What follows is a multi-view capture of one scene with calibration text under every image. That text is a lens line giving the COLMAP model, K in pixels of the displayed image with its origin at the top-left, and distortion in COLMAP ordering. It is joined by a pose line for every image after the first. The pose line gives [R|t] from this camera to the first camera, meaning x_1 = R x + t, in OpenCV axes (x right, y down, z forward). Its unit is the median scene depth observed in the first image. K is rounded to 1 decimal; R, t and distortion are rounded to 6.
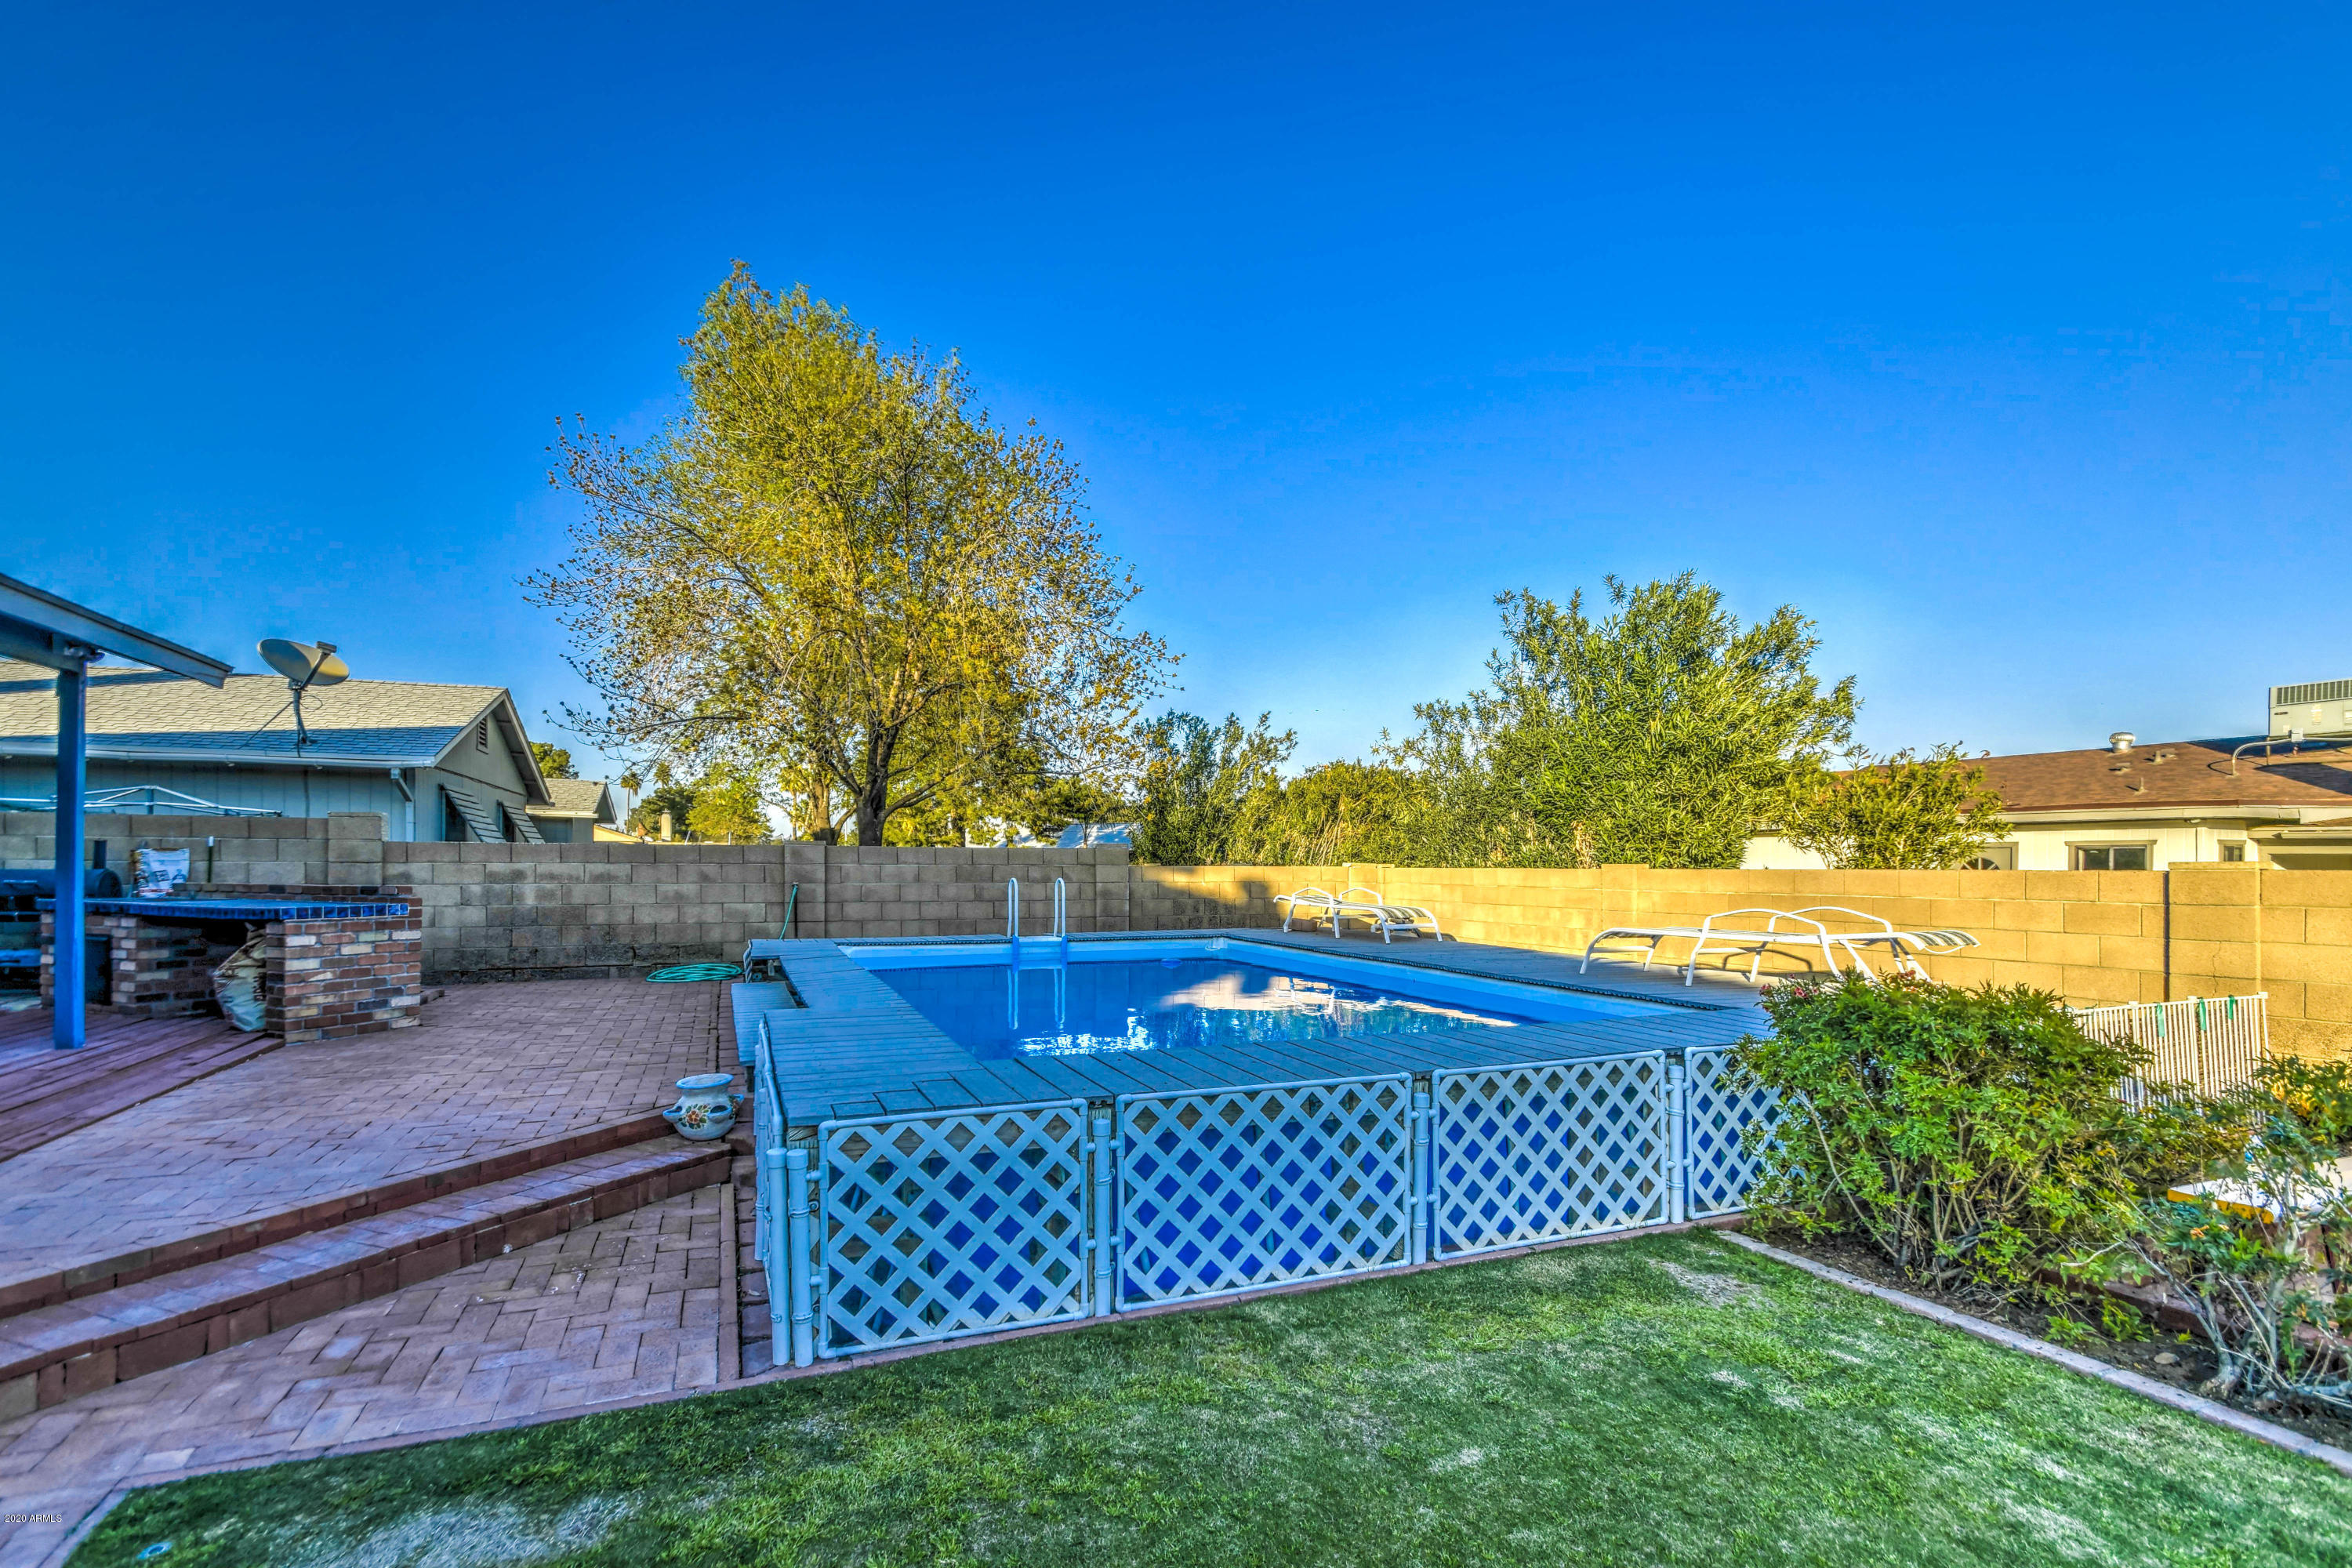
lens RADIAL K [[1042.9, 0, 1172.7], [0, 1042.9, 815.4], [0, 0, 1]] dist [0.022645, -0.015574]
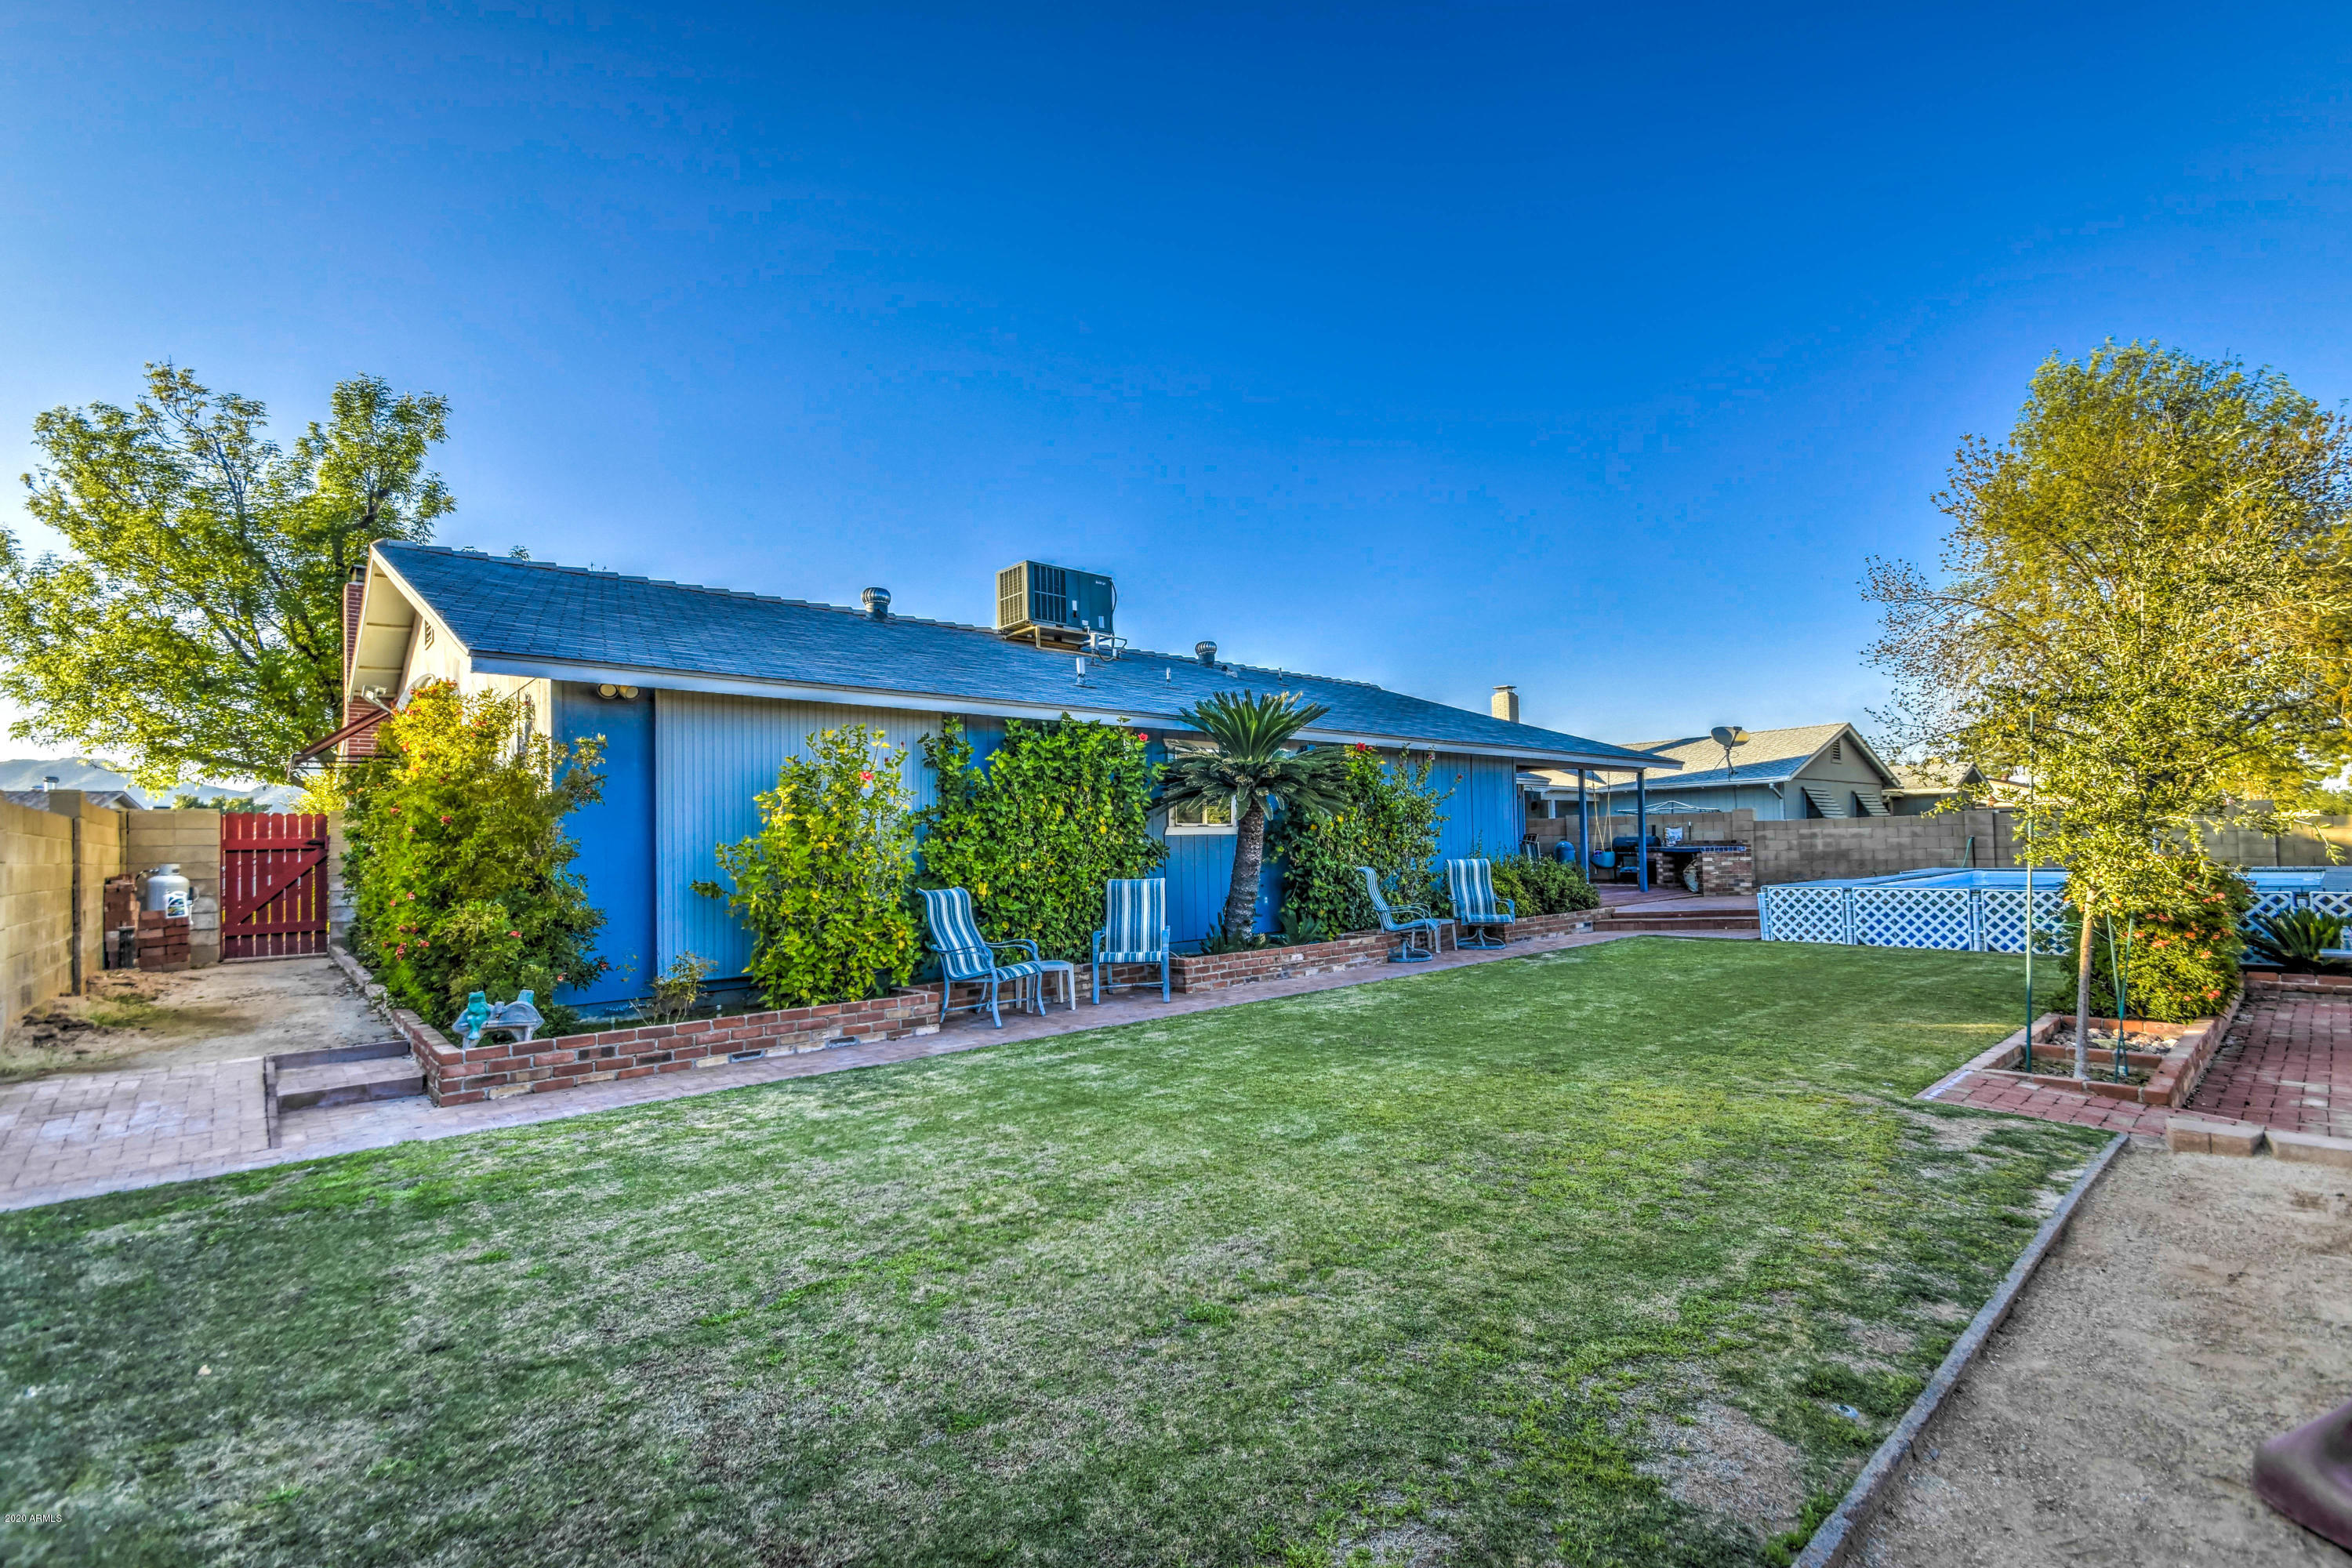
lens RADIAL K [[1037.1, 0, 1138.1], [0, 1037.1, 816.9], [0, 0, 1]] dist [0.011496, -0.015341]
pose [[0.282037, -0.041135, -0.958521, 0.896613], [0.066936, 0.997490, -0.023112, -0.017997], [0.957066, -0.057641, 0.284082, -0.781927]]
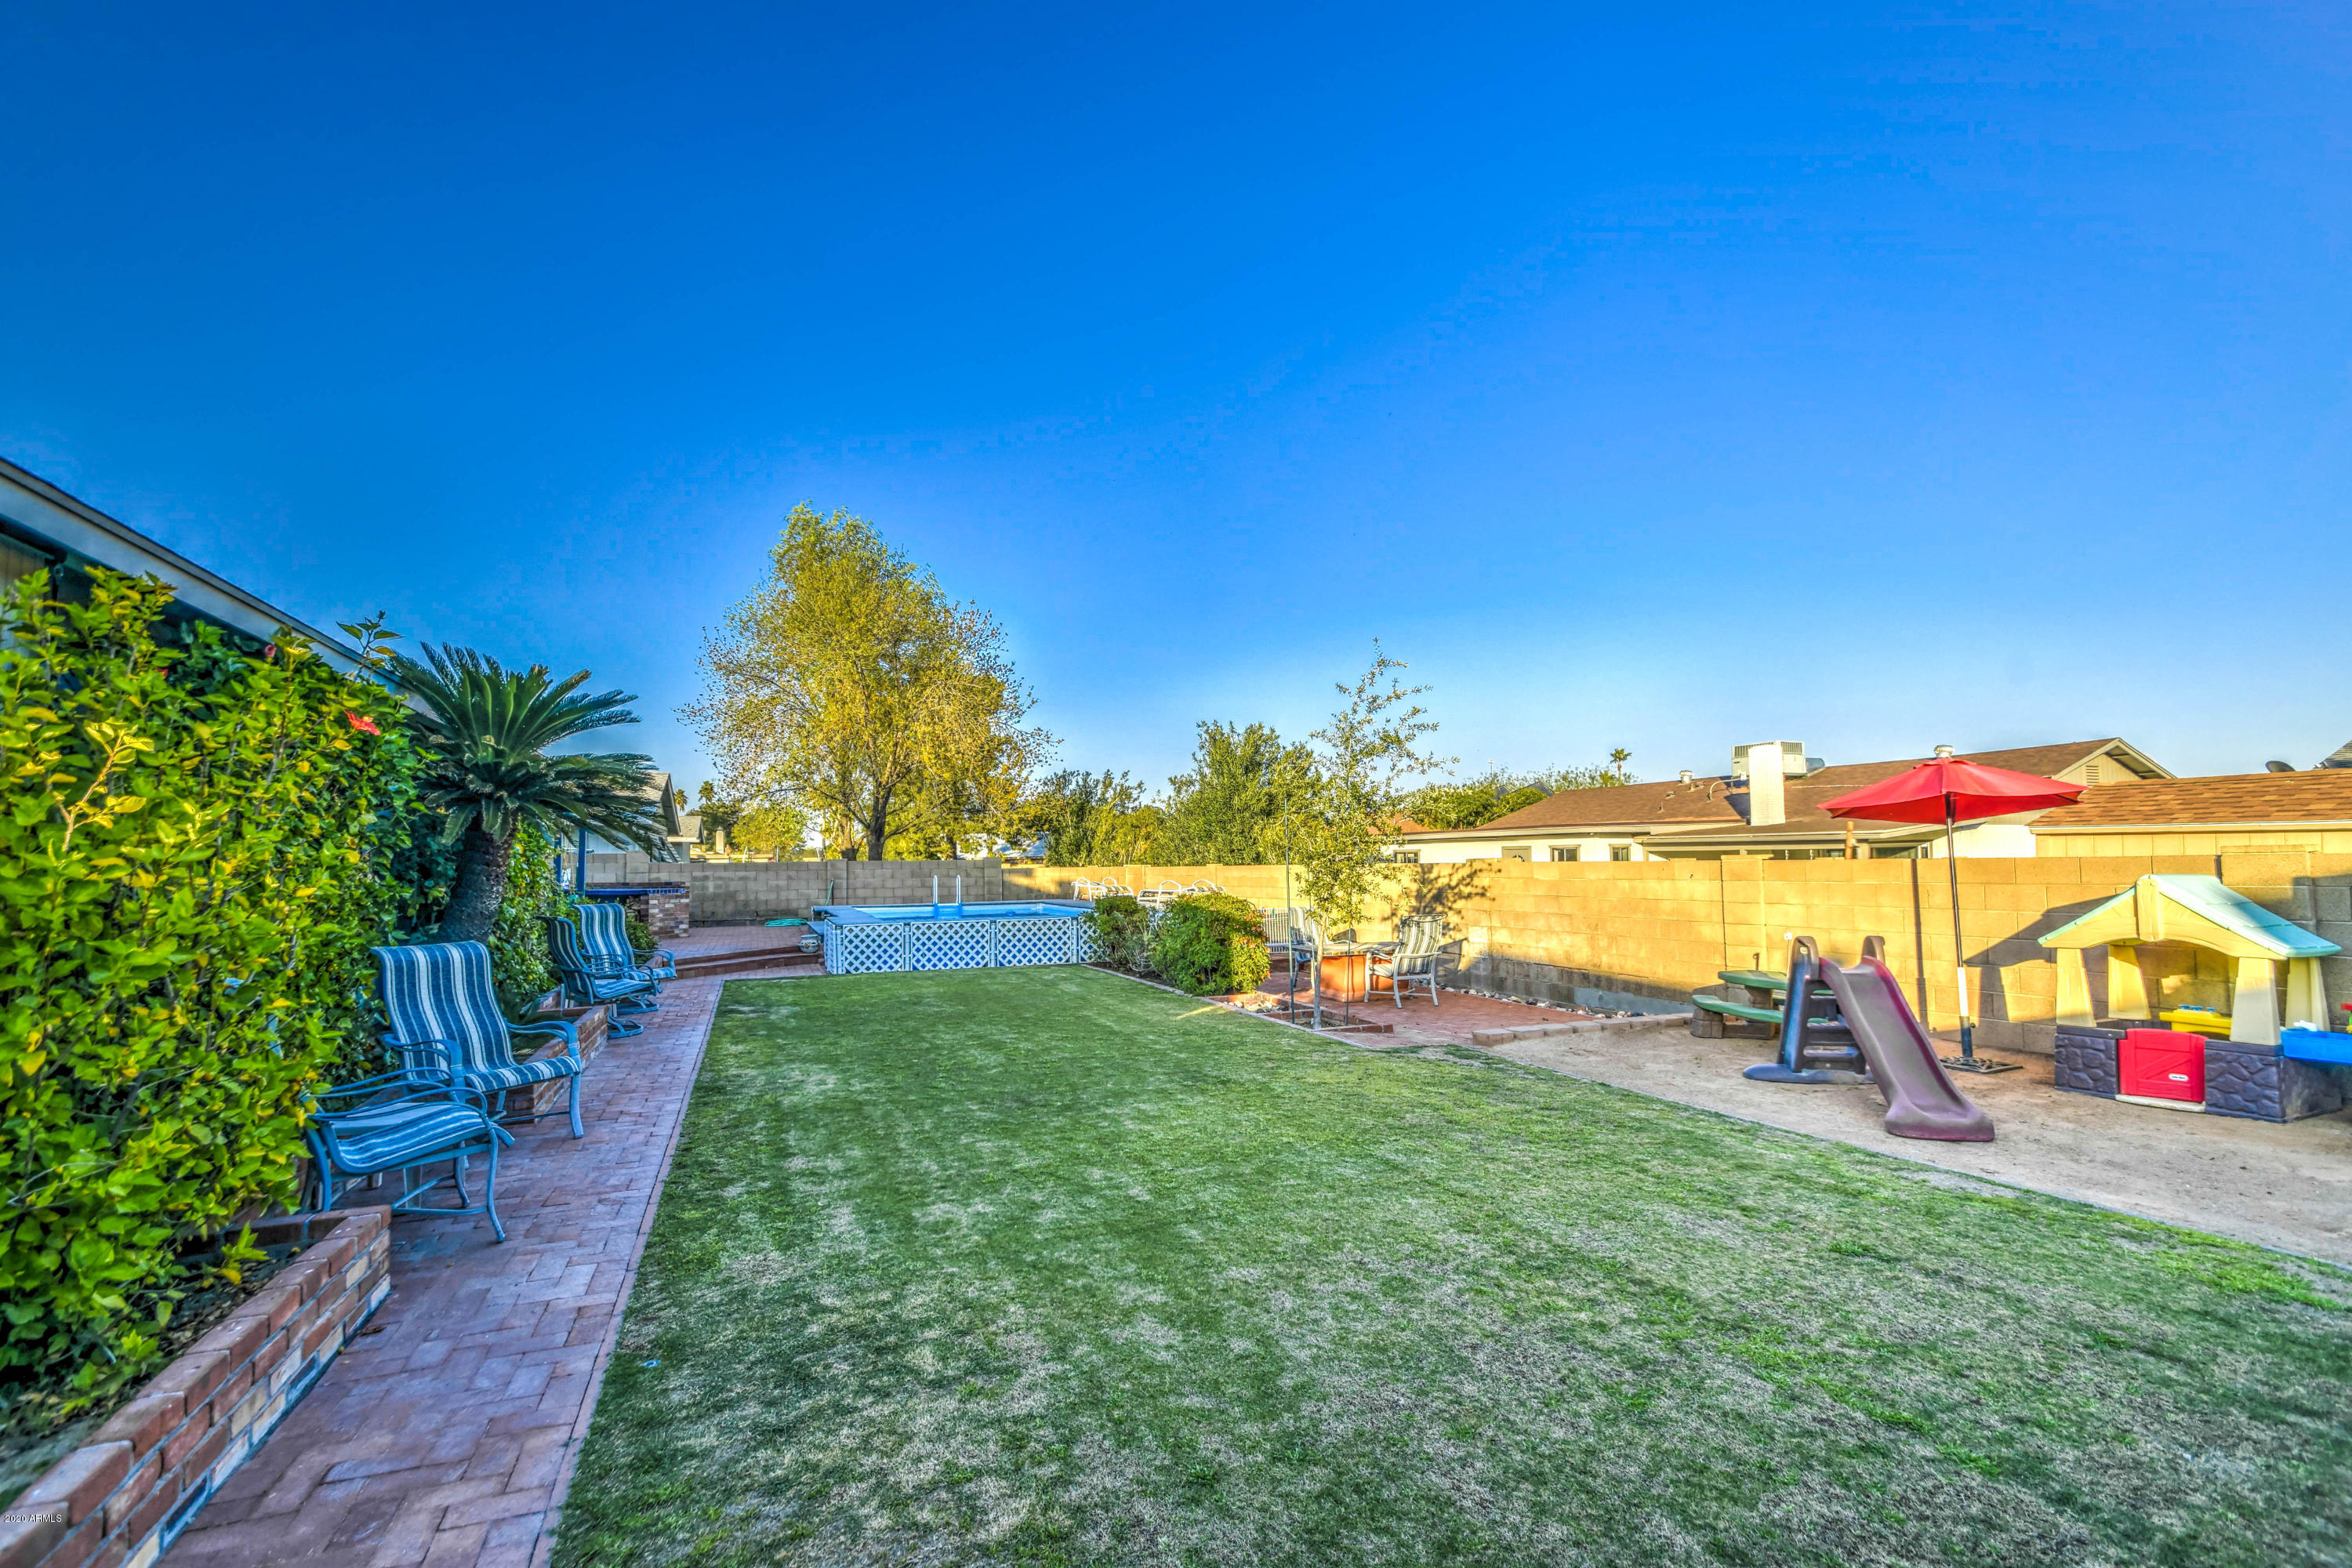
lens RADIAL K [[1042.9, 0, 1172.7], [0, 1042.9, 815.4], [0, 0, 1]] dist [0.022645, -0.015574]
pose [[0.999540, -0.018371, -0.024139, 0.374786], [0.018301, 0.999828, -0.003115, -0.044919], [0.024192, 0.002672, 0.999704, -1.081207]]
